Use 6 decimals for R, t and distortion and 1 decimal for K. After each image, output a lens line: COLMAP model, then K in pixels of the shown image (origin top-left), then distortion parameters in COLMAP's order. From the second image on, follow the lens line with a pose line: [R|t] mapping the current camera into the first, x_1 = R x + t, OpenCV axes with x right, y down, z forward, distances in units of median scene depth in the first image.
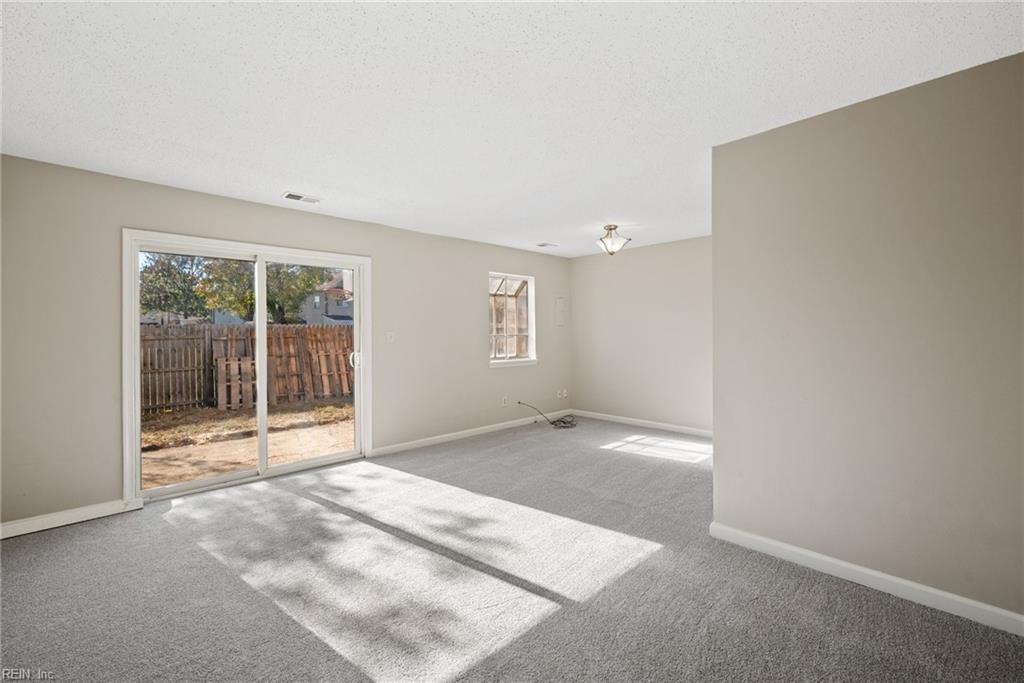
lens RADIAL K [[432.5, 0, 526.7], [0, 432.5, 330.0], [0, 0, 1]] dist [-0.000581, -0.000703]
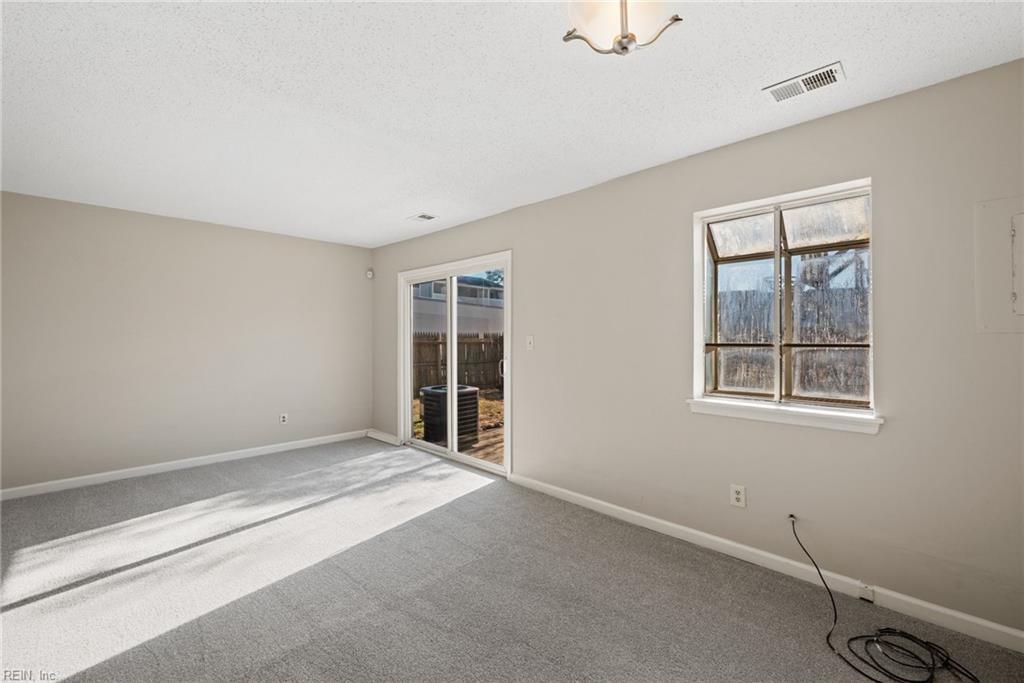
lens RADIAL K [[432.5, 0, 513.8], [0, 432.5, 335.5], [0, 0, 1]] dist [-0.000581, -0.000703]
pose [[0.011960, -0.001194, -0.999928, 0.392659], [-0.000374, 0.999999, -0.001199, 0.003139], [0.999928, 0.000388, 0.011960, 0.781131]]
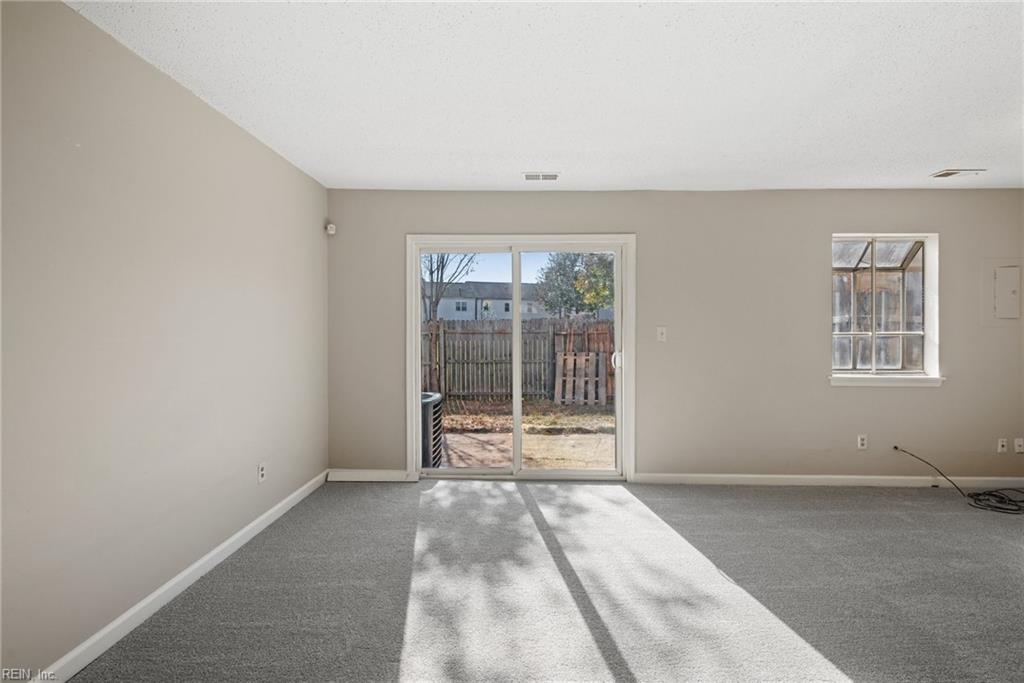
lens RADIAL K [[515.0, 0, 511.6], [0, 515.0, 336.3], [0, 0, 1]] dist [0.008086, -0.002313]
pose [[0.692678, 0.019415, -0.720986, 0.133028], [-0.004201, 0.999729, 0.022885, 0.000140], [0.721235, -0.012823, 0.692572, 0.135440]]
